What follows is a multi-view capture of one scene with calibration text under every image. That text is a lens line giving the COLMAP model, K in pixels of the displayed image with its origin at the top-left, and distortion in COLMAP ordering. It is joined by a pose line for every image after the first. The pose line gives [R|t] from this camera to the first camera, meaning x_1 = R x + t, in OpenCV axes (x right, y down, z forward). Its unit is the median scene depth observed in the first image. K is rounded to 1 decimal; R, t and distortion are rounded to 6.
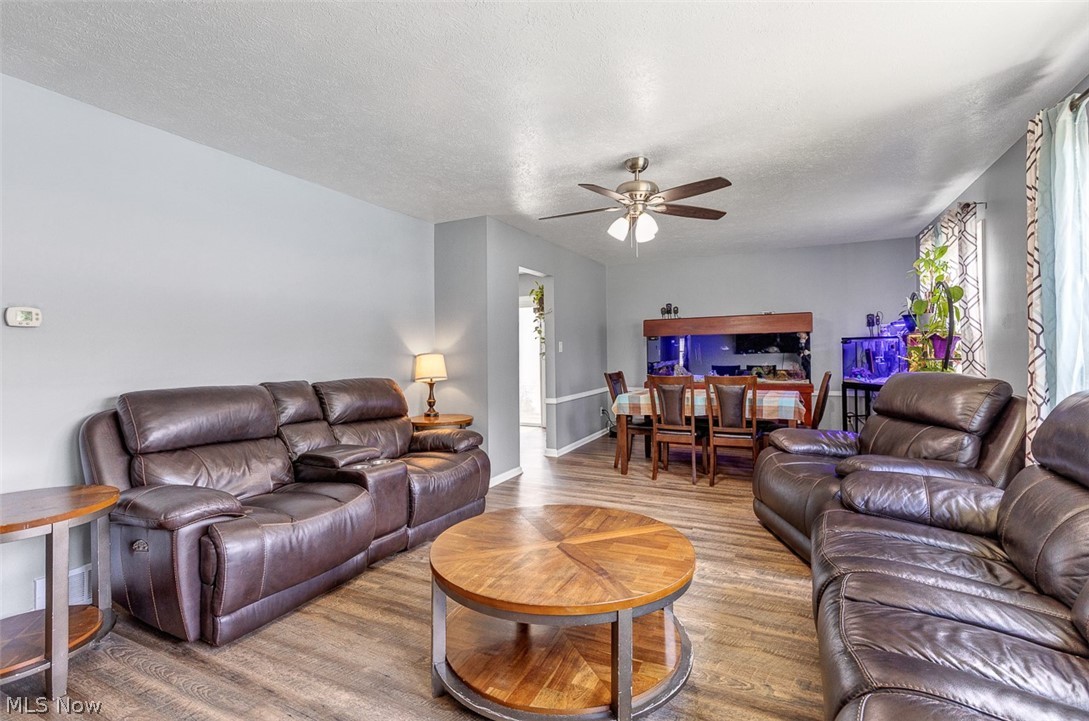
lens RADIAL K [[504.3, 0, 544.5], [0, 504.3, 360.5], [0, 0, 1]] dist [0.014587, 0.000201]
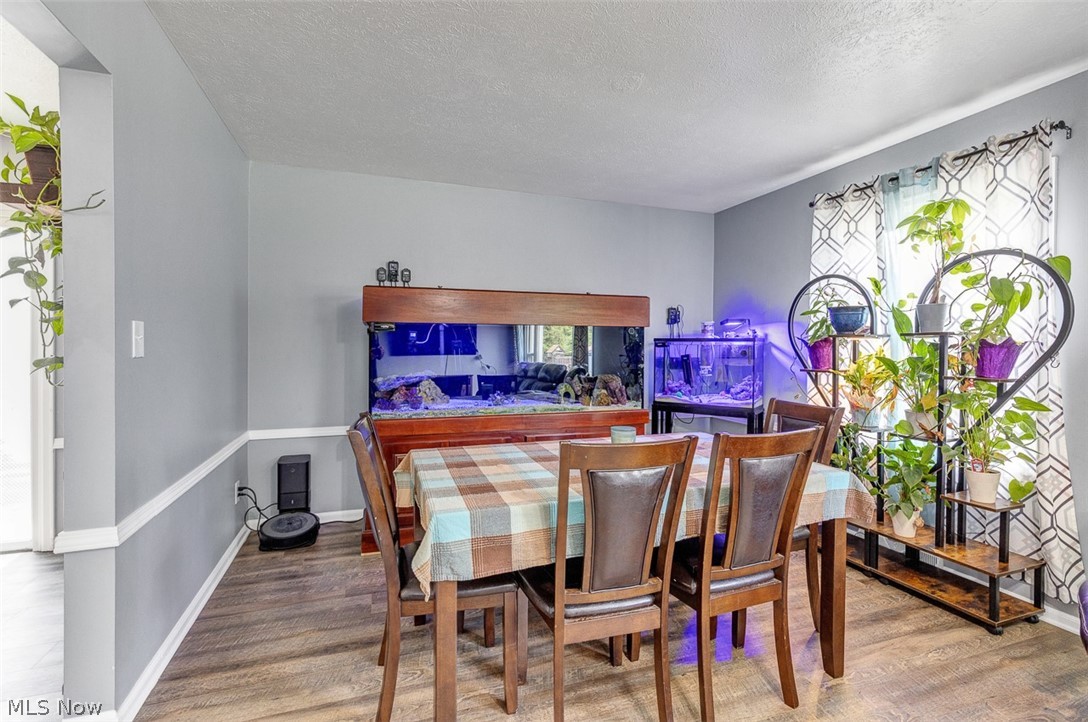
lens RADIAL K [[496.2, 0, 543.1], [0, 496.2, 355.7], [0, 0, 1]] dist [0.000422, 0.000012]
pose [[0.696744, 0.006328, 0.717292, -0.013493], [-0.003429, 0.999979, -0.005492, -0.021981], [-0.717312, 0.001367, 0.696751, 0.839275]]
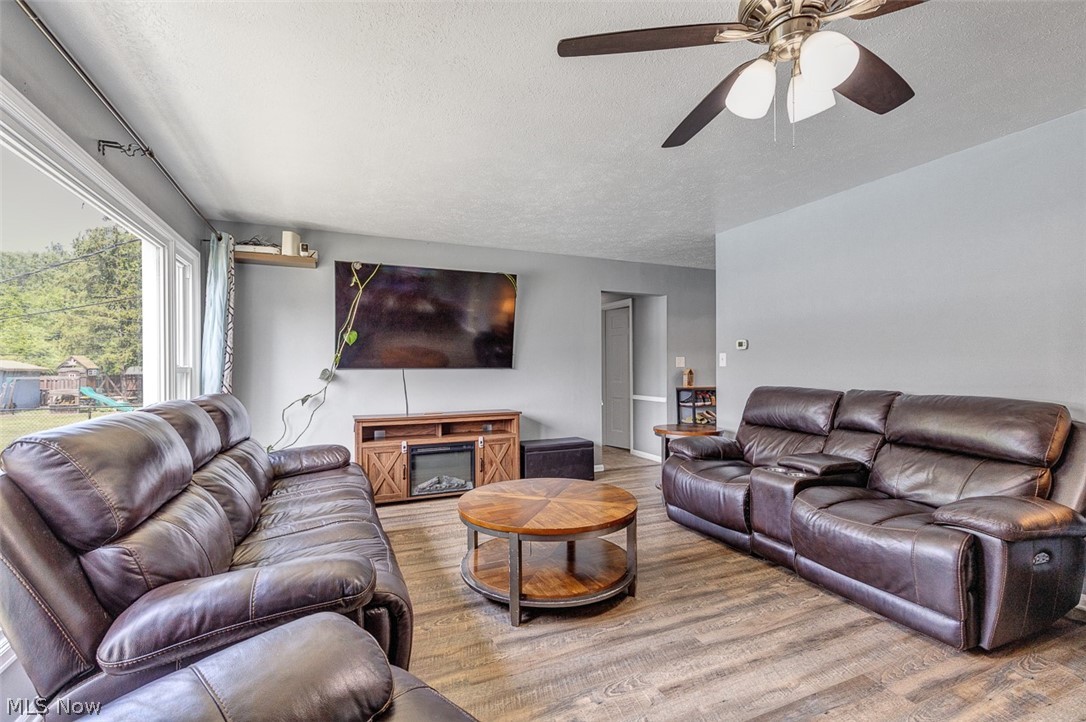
lens RADIAL K [[495.2, 0, 543.0], [0, 495.2, 361.0], [0, 0, 1]] dist [0.026178, 0.000124]
pose [[-0.636841, 0.007367, -0.770960, 0.495244], [0.003828, 0.999972, 0.006392, -0.018971], [0.770986, 0.001119, -0.636851, 0.824853]]
